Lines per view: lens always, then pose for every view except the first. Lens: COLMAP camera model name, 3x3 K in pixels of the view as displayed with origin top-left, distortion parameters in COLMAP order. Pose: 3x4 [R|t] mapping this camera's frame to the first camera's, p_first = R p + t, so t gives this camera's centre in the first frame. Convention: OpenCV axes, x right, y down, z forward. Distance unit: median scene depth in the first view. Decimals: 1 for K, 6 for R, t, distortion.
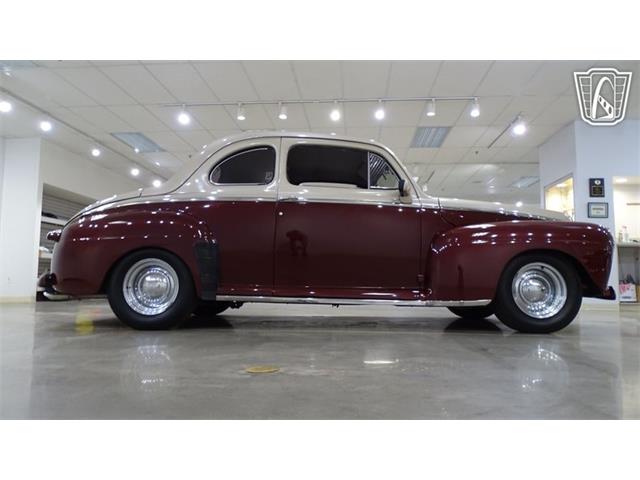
lens RADIAL K [[451.4, 0, 315.9], [0, 451.4, 248.4], [0, 0, 1]] dist [-0.008041, 0.005495]
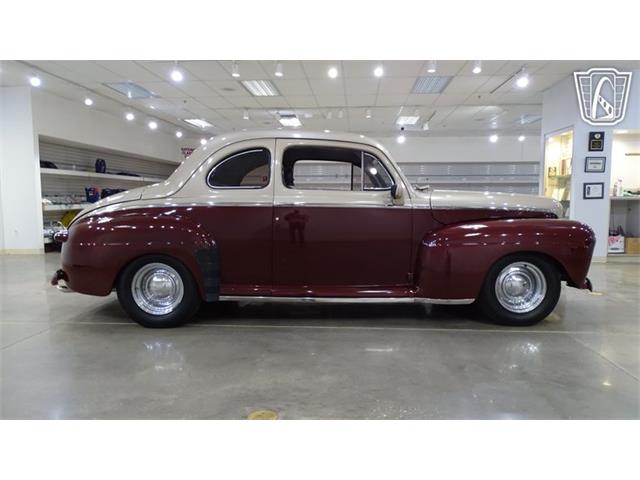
lens RADIAL K [[451.4, 0, 319.2], [0, 451.4, 240.0], [0, 0, 1]] dist [-0.008041, 0.005495]
pose [[0.999948, -0.010101, 0.001135, 0.016079], [0.009748, 0.984653, 0.174249, -0.199428], [-0.002877, -0.174229, 0.984701, -0.033176]]
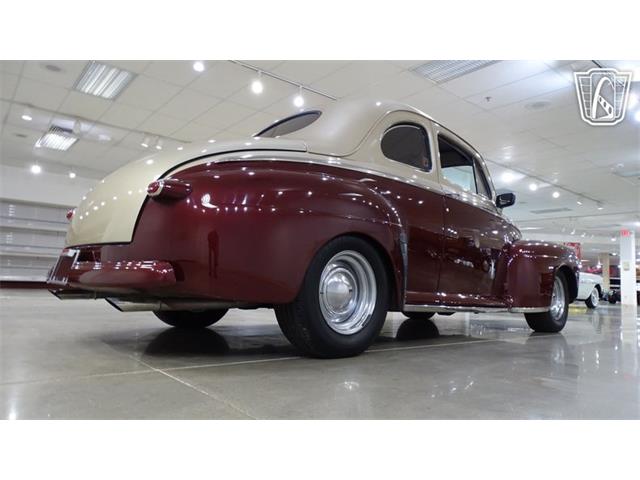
lens RADIAL K [[455.7, 0, 315.9], [0, 455.7, 242.4], [0, 0, 1]] dist [-0.012355, 0.017817]
pose [[0.731041, 0.076872, 0.677989, -0.814001], [-0.083872, 0.996222, -0.022519, 0.020081], [-0.677159, -0.040402, 0.734727, 0.502684]]
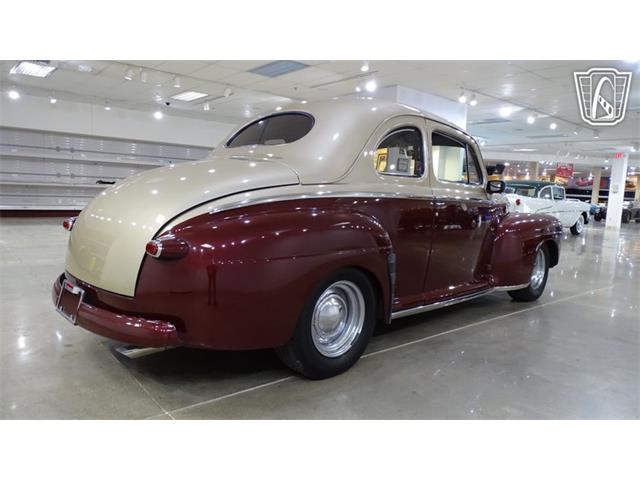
lens RADIAL K [[453.4, 0, 317.6], [0, 453.4, 241.0], [0, 0, 1]] dist [0.013449, -0.010649]
pose [[0.716970, -0.056357, 0.694823, -0.835288], [-0.092925, 0.980105, 0.175383, -0.152457], [-0.690883, -0.190311, 0.697469, 0.503404]]
